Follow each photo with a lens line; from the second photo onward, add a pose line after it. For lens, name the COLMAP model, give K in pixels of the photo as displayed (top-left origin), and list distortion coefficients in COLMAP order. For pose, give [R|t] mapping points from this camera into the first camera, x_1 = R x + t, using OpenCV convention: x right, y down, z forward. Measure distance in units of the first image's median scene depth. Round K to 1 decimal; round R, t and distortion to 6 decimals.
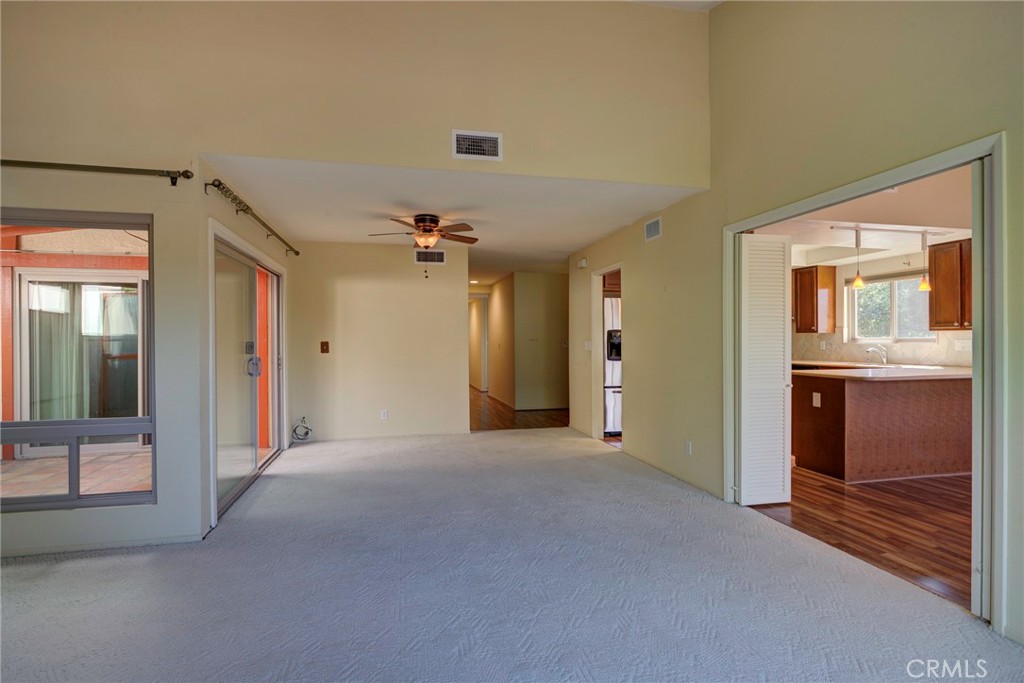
lens RADIAL K [[499.7, 0, 511.9], [0, 499.7, 340.3], [0, 0, 1]] dist [-0.009123, 0.005093]
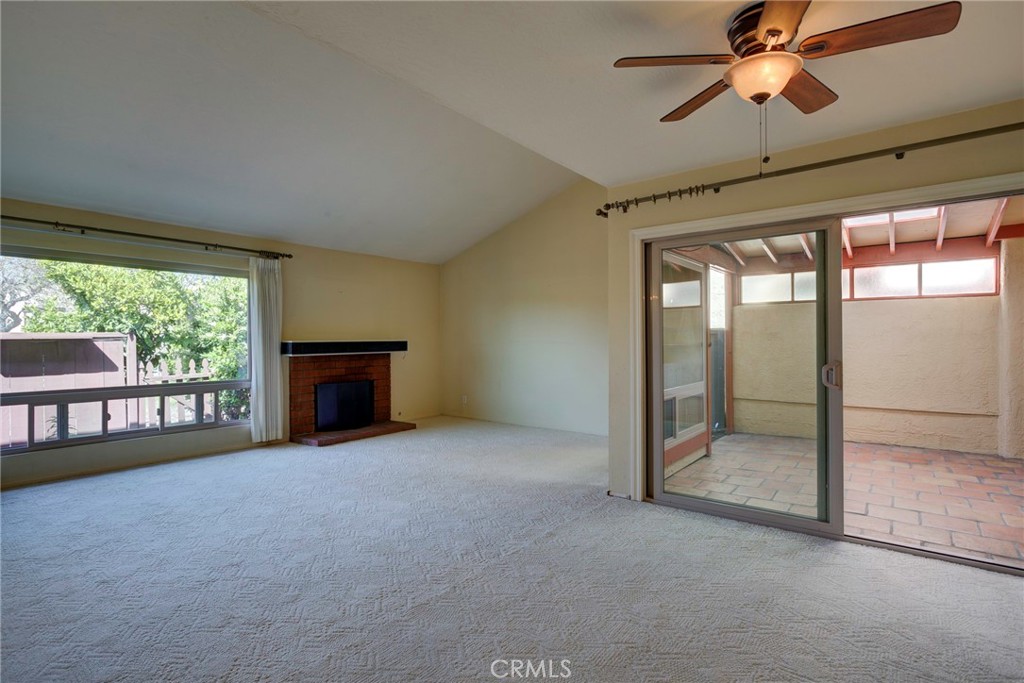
lens RADIAL K [[499.7, 0, 511.9], [0, 499.7, 340.3], [0, 0, 1]] dist [-0.009123, 0.005093]
pose [[-0.782575, 0.012384, -0.622434, 0.188300], [0.009968, 0.999923, 0.007363, -0.002231], [0.622477, -0.000442, -0.782638, 0.988952]]
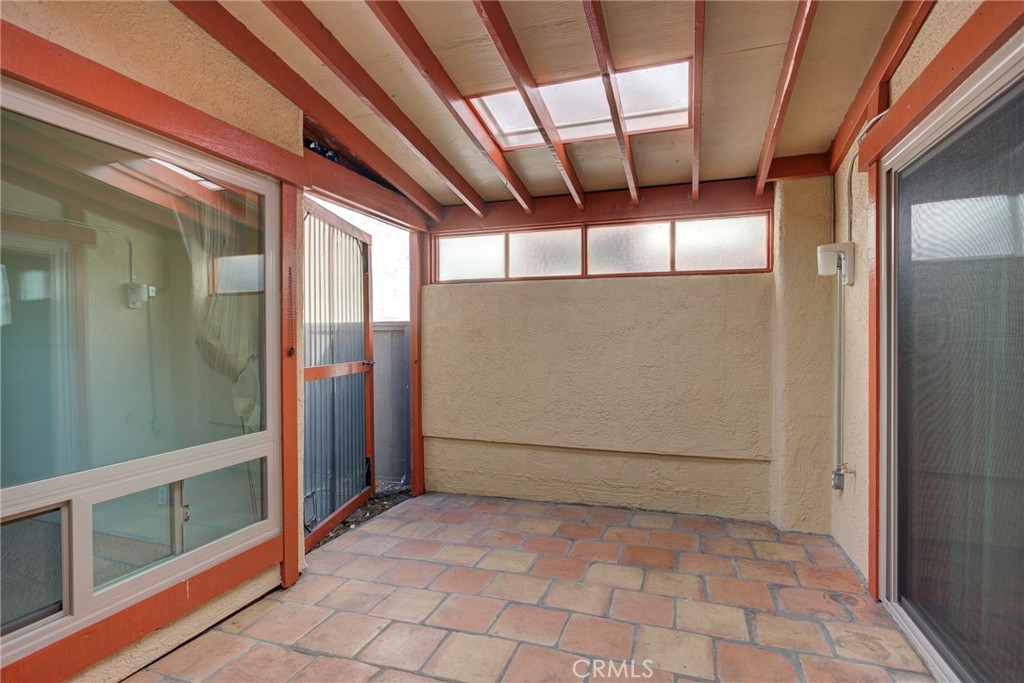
lens RADIAL K [[507.0, 0, 513.2], [0, 507.0, 341.0], [0, 0, 1]] dist [-0.000861, 0.000479]
pose [[-0.536694, 0.011085, -0.843704, -0.419554], [0.003912, 0.999936, 0.010649, 0.004256], [0.843768, 0.002415, -0.536703, 0.893380]]
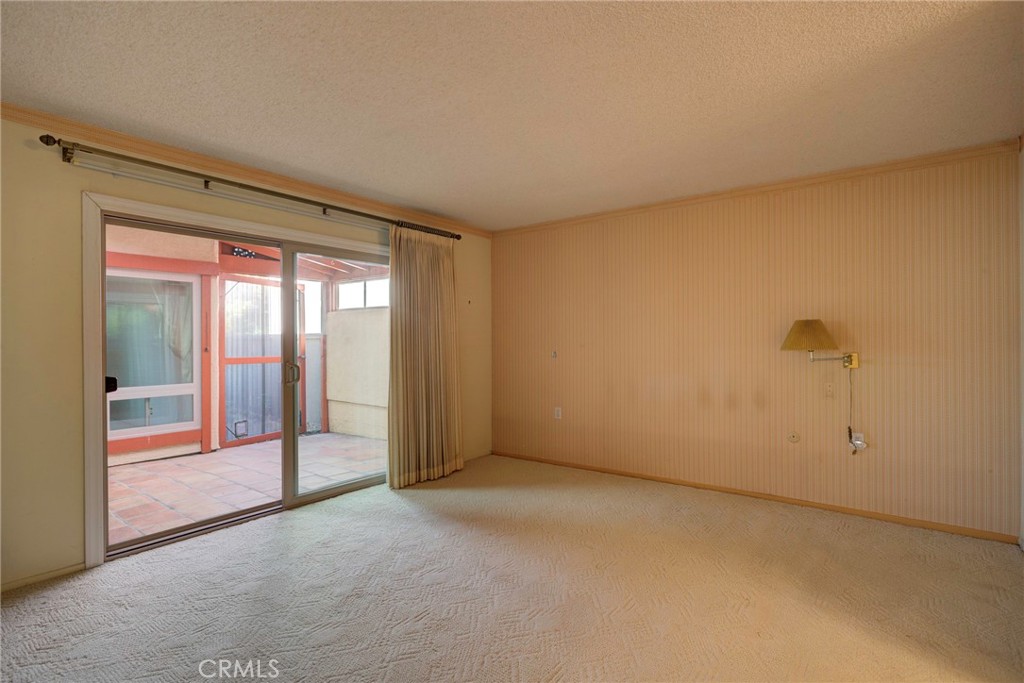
lens RADIAL K [[499.7, 0, 511.9], [0, 499.7, 340.3], [0, 0, 1]] dist [-0.009123, 0.005093]
pose [[-0.784469, 0.008964, -0.620103, -0.555446], [0.011625, 0.999932, -0.000252, 0.007131], [0.620059, -0.007406, -0.784521, 1.662157]]
